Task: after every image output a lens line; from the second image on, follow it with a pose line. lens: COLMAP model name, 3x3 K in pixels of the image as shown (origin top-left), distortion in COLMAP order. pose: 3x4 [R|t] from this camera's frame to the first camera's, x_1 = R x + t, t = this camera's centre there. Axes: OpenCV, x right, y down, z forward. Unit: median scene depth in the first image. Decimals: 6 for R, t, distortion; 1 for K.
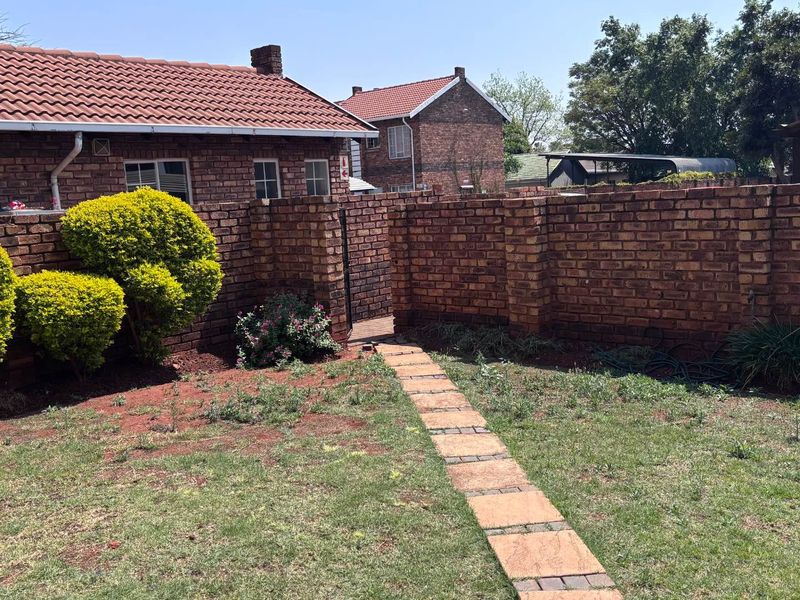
lens RADIAL K [[803.9, 0, 393.6], [0, 803.9, 296.3], [0, 0, 1]] dist [0.166050, -0.472660]
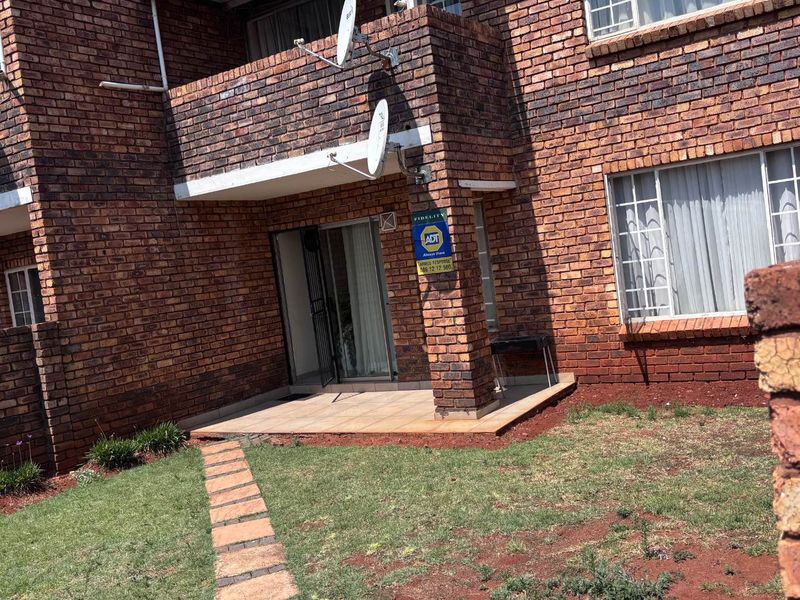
lens RADIAL K [[817.7, 0, 404.8], [0, 817.7, 296.3], [0, 0, 1]] dist [0.127671, -0.334473]
pose [[-0.972849, 0.185475, -0.138432, 0.000181], [0.160393, 0.971511, 0.174471, -0.169665], [0.166848, 0.147530, -0.974883, 1.238463]]
